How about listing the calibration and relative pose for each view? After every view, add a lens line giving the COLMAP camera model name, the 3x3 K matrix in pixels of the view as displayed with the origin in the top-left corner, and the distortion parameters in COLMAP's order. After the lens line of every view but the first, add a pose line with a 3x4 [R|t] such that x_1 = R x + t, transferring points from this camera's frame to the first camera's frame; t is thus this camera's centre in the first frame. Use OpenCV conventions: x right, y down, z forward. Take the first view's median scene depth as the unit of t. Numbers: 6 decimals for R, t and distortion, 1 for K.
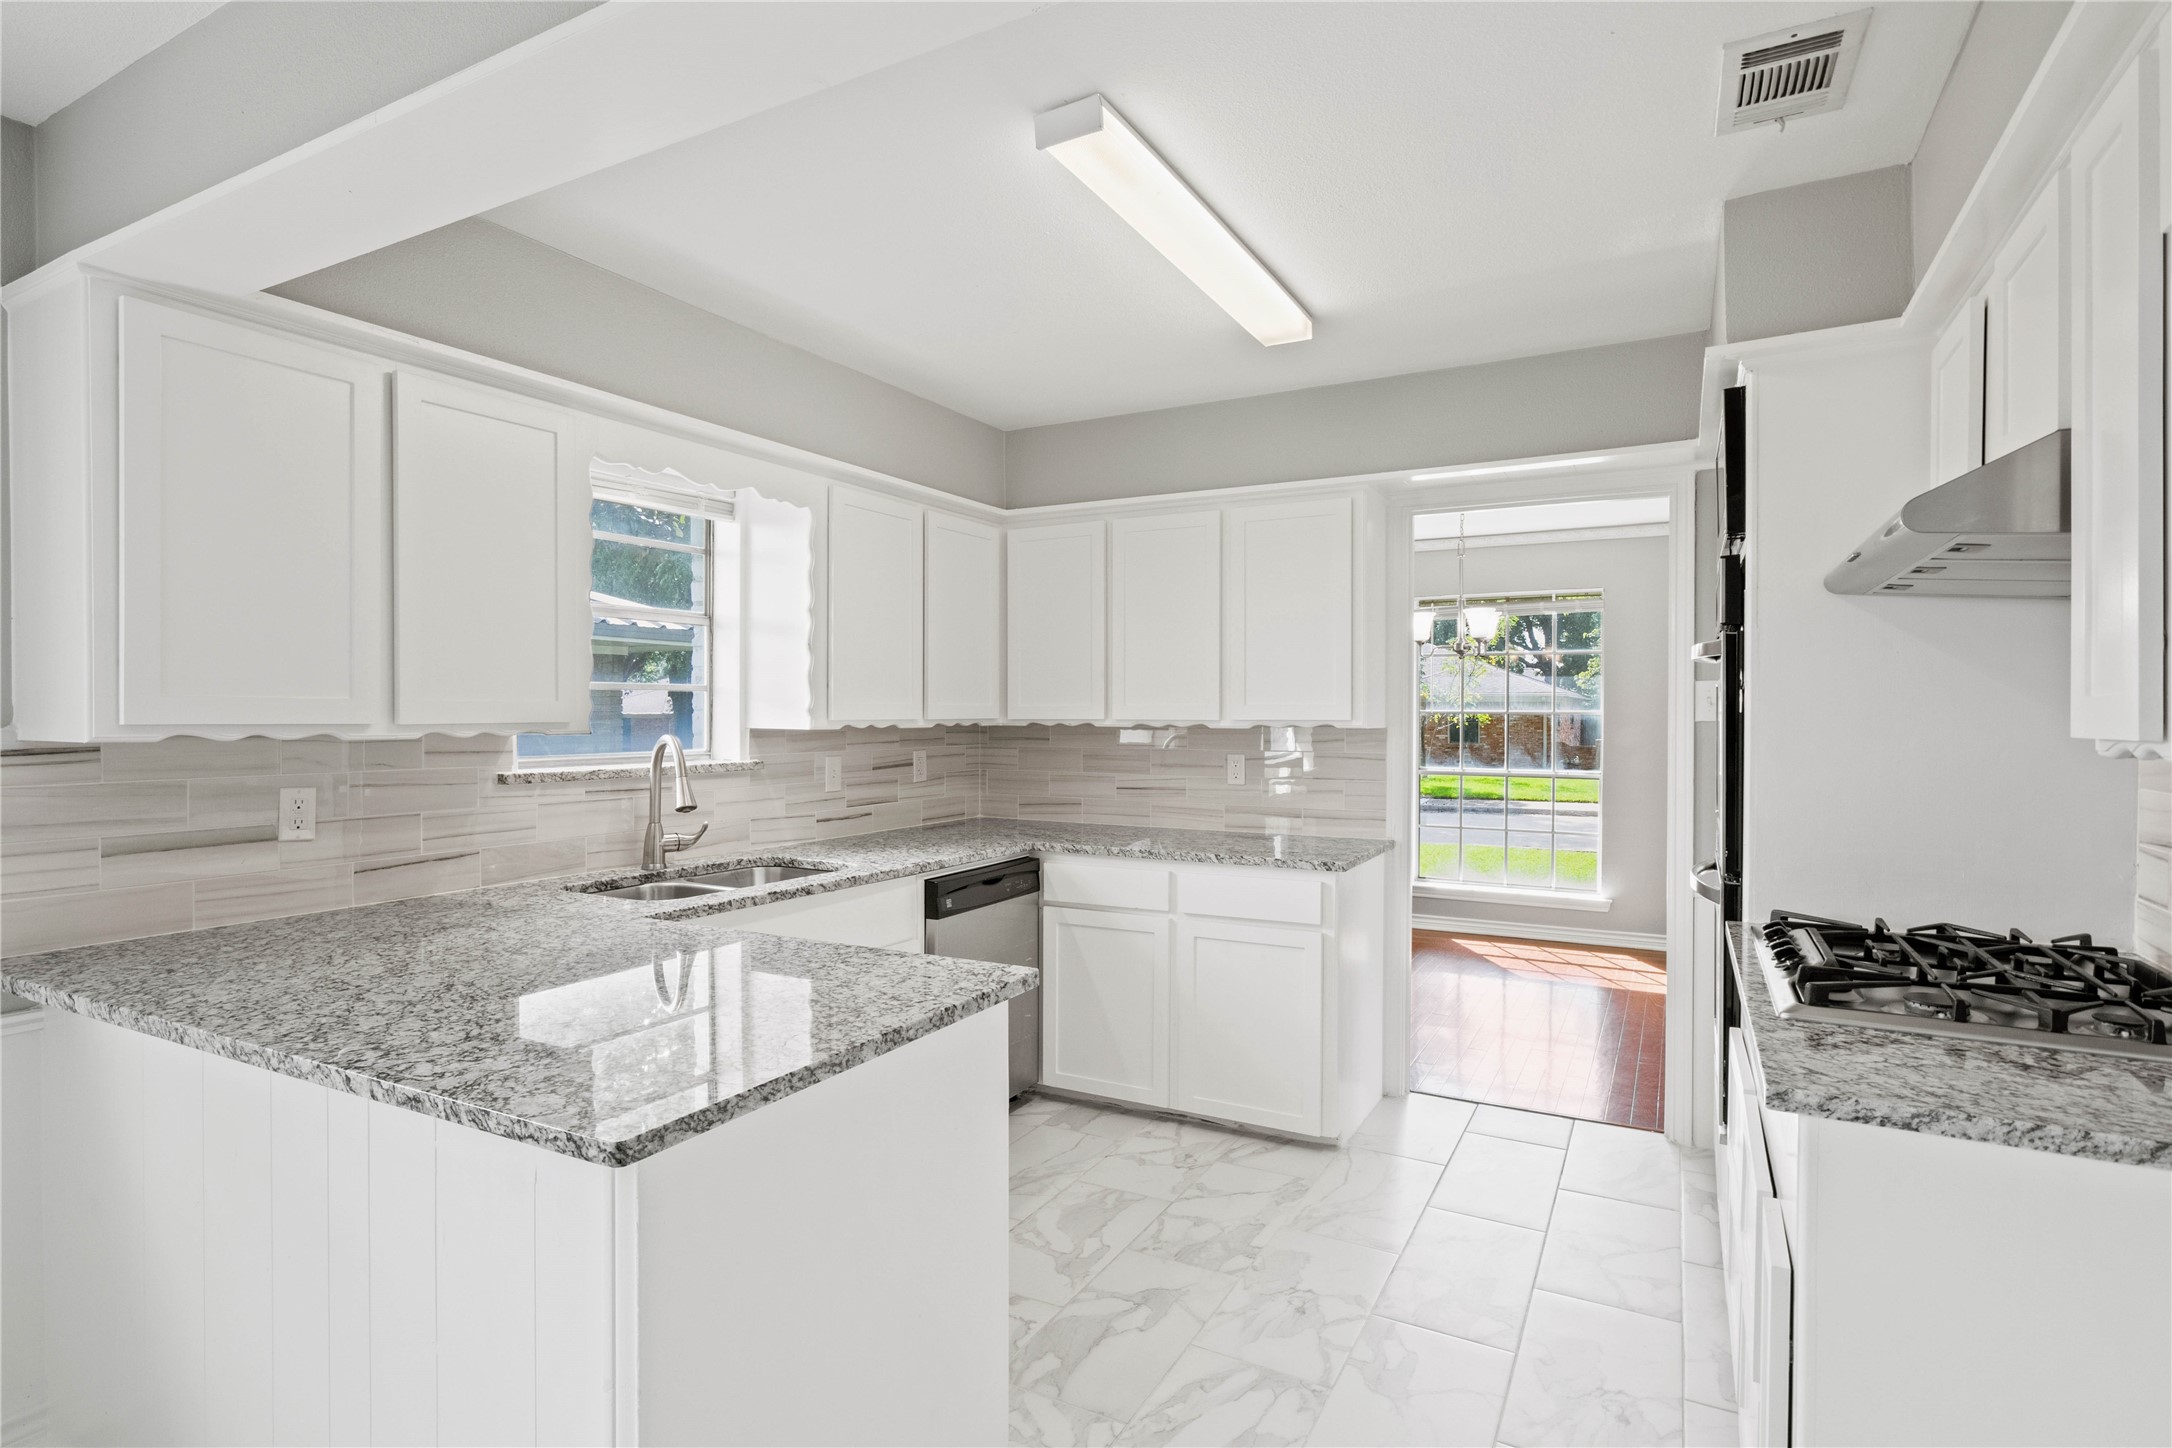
lens RADIAL K [[1091.0, 0, 1086.0], [0, 1091.0, 724.0], [0, 0, 1]] dist [-0.024406, 0.001562]
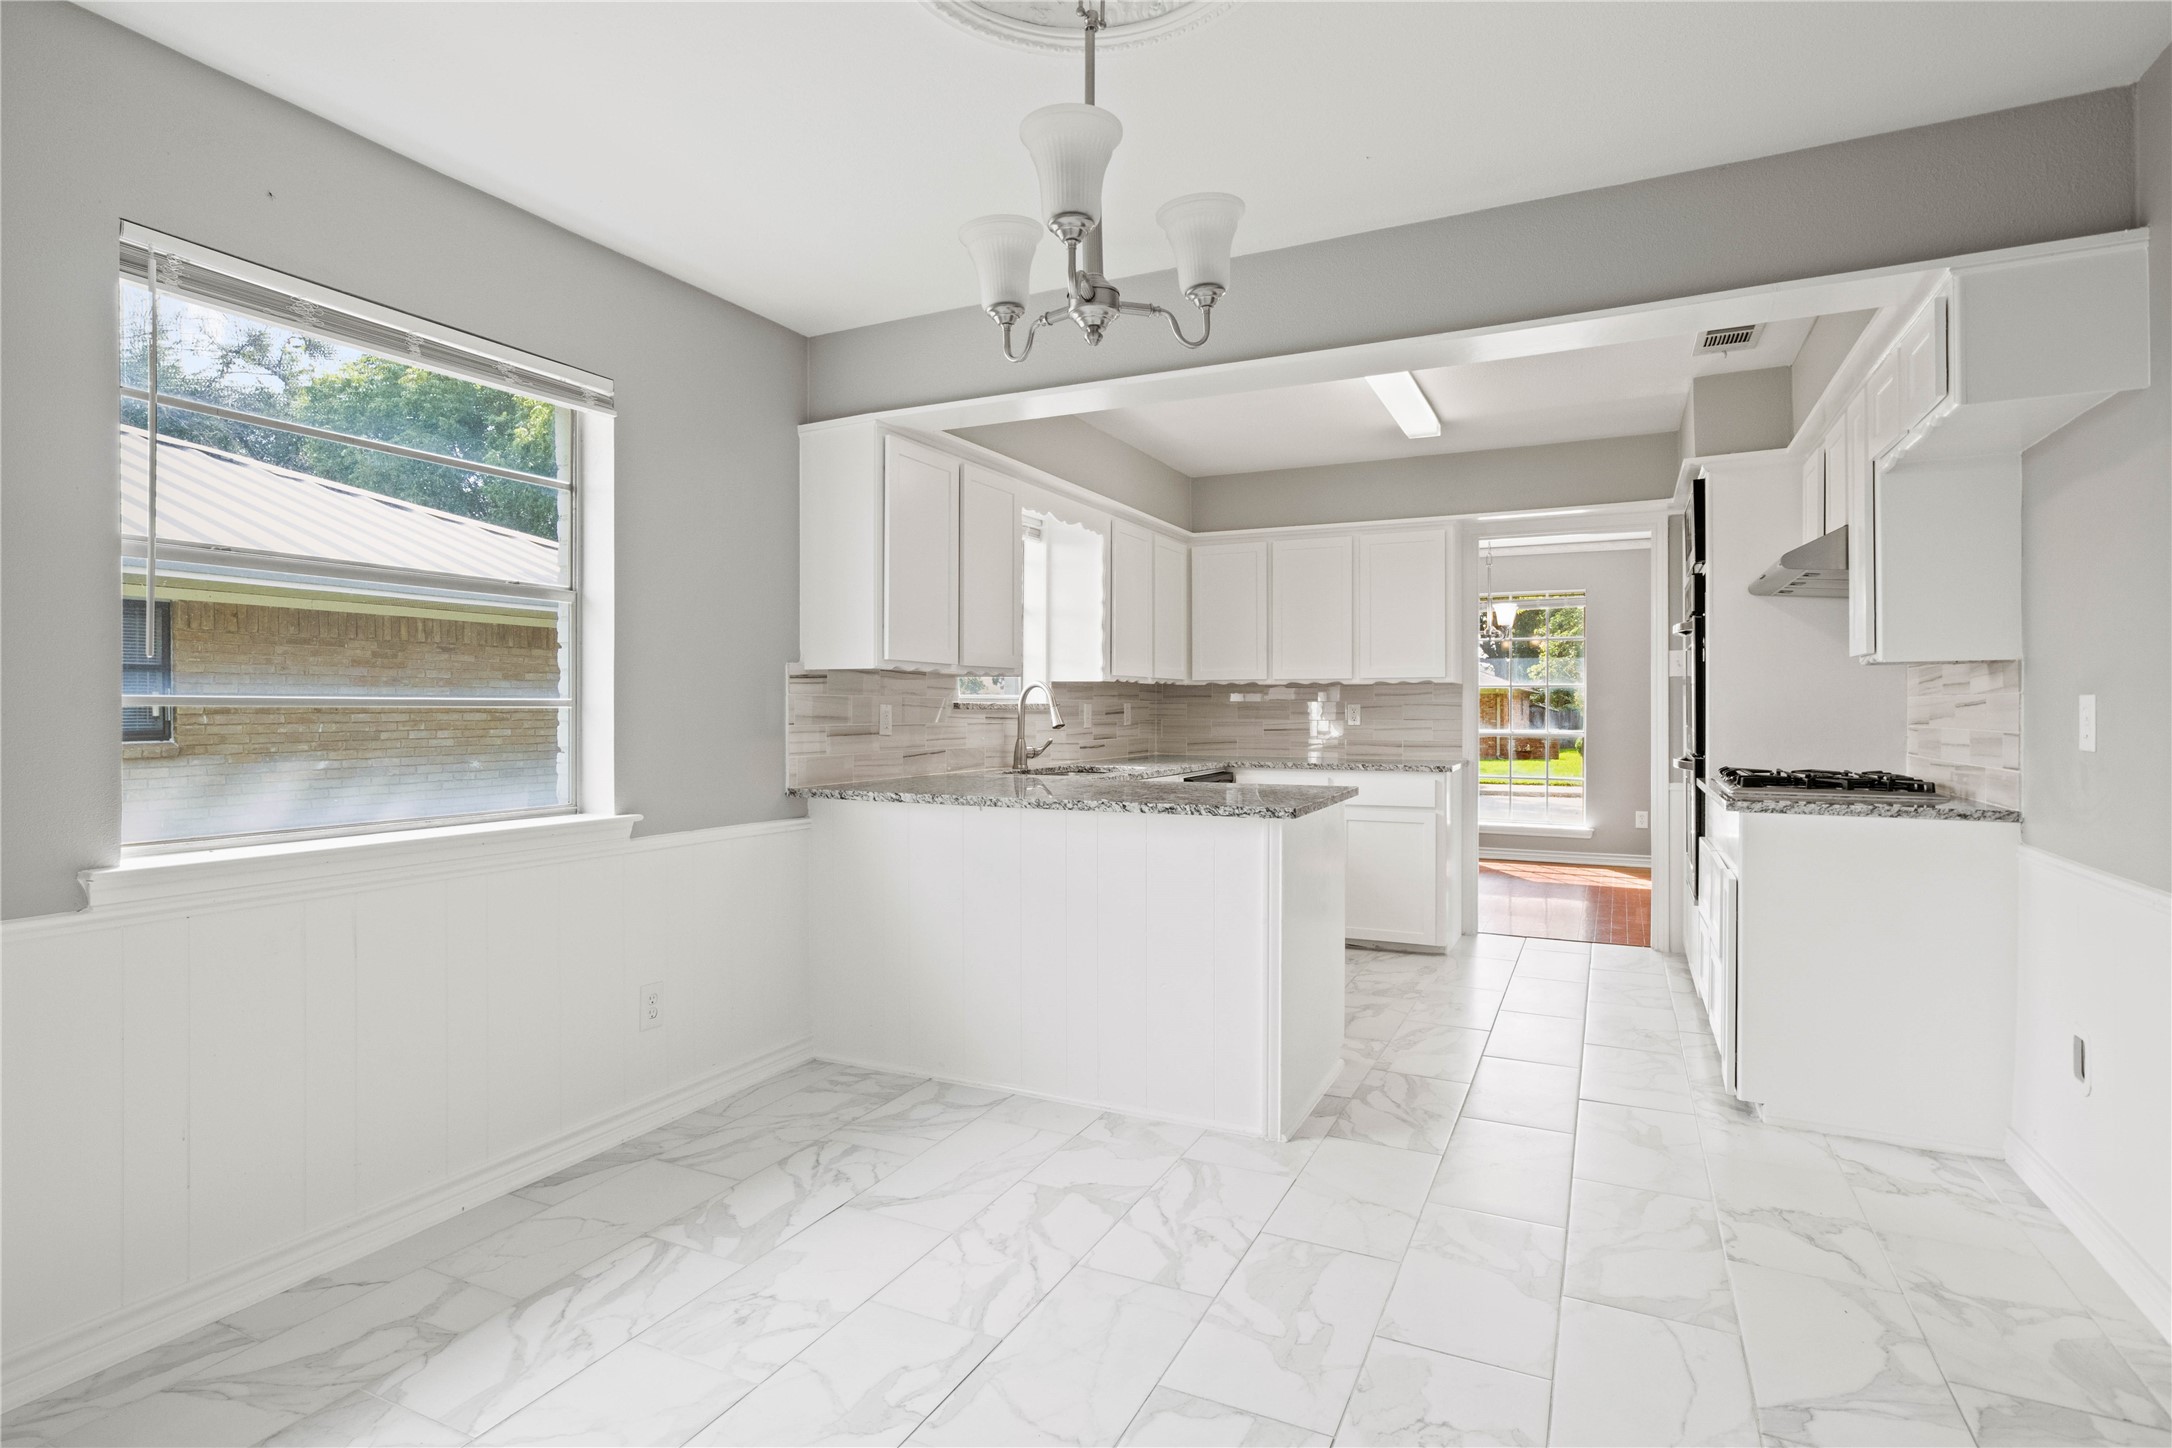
lens RADIAL K [[1098.7, 0, 1082.5], [0, 1098.7, 711.3], [0, 0, 1]] dist [-0.031473, 0.001974]
pose [[0.998928, -0.001506, 0.046277, -0.381425], [0.001895, 0.999963, -0.008353, 0.064812], [-0.046263, 0.008432, 0.998894, -0.566215]]
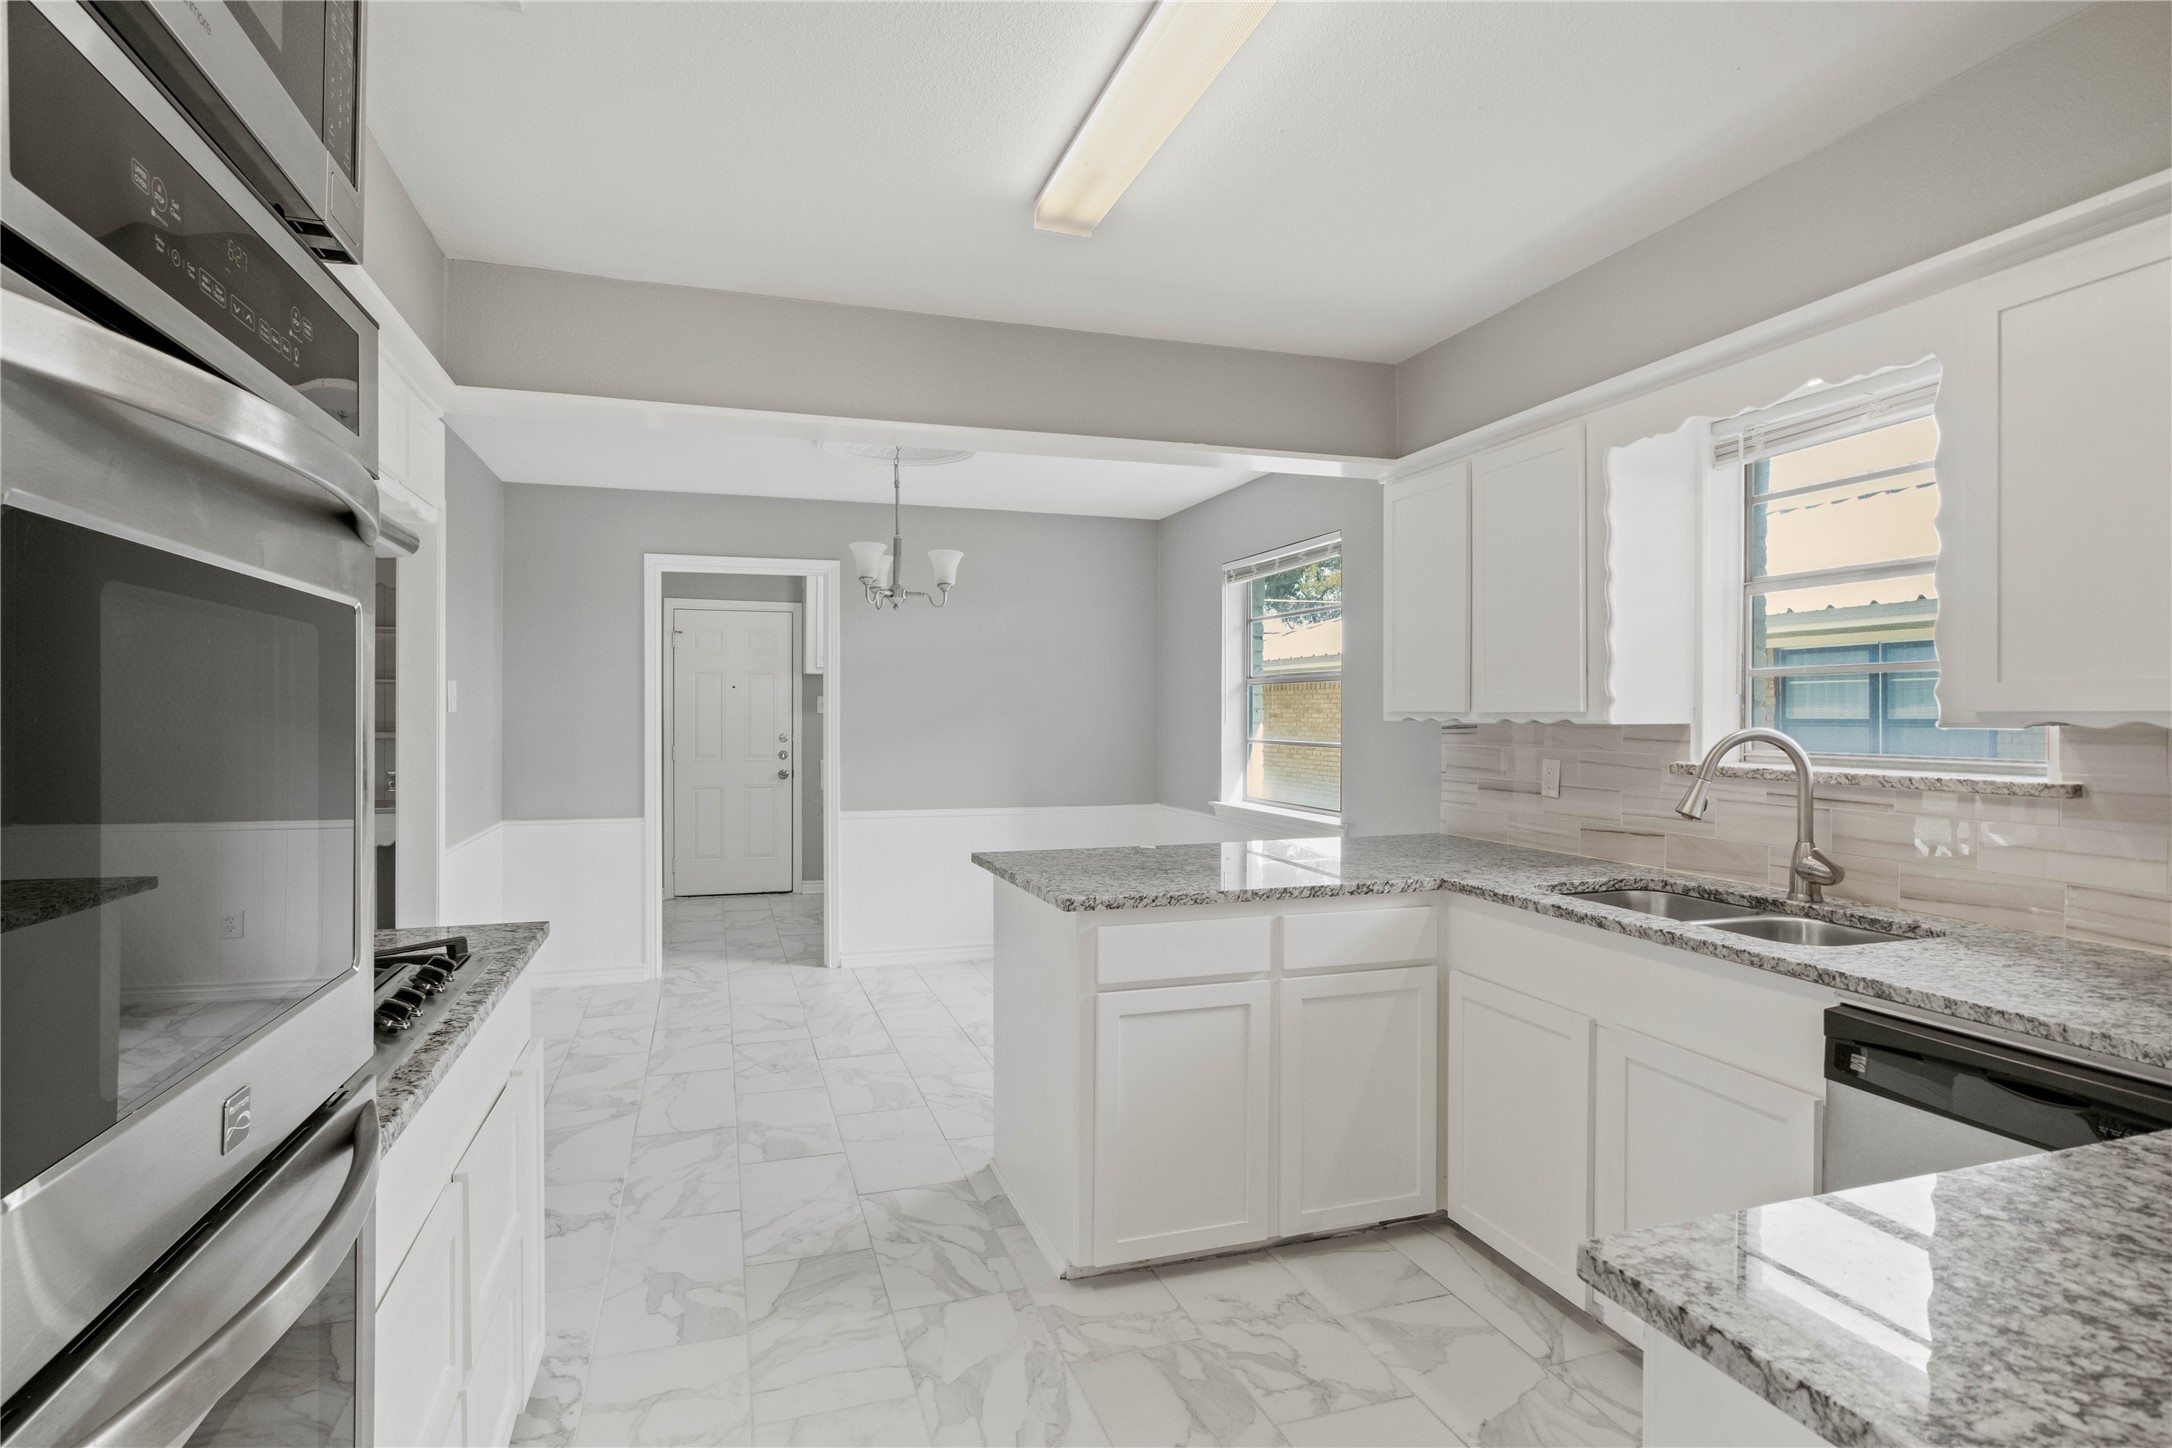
lens RADIAL K [[1113.0, 0, 1054.3], [0, 1113.0, 727.0], [0, 0, 1]] dist [-0.030058, 0.000788]
pose [[-0.702804, 0.007301, -0.711346, 0.552349], [-0.006529, 0.999839, 0.016713, -0.001346], [0.711353, 0.016390, -0.702643, 1.175001]]
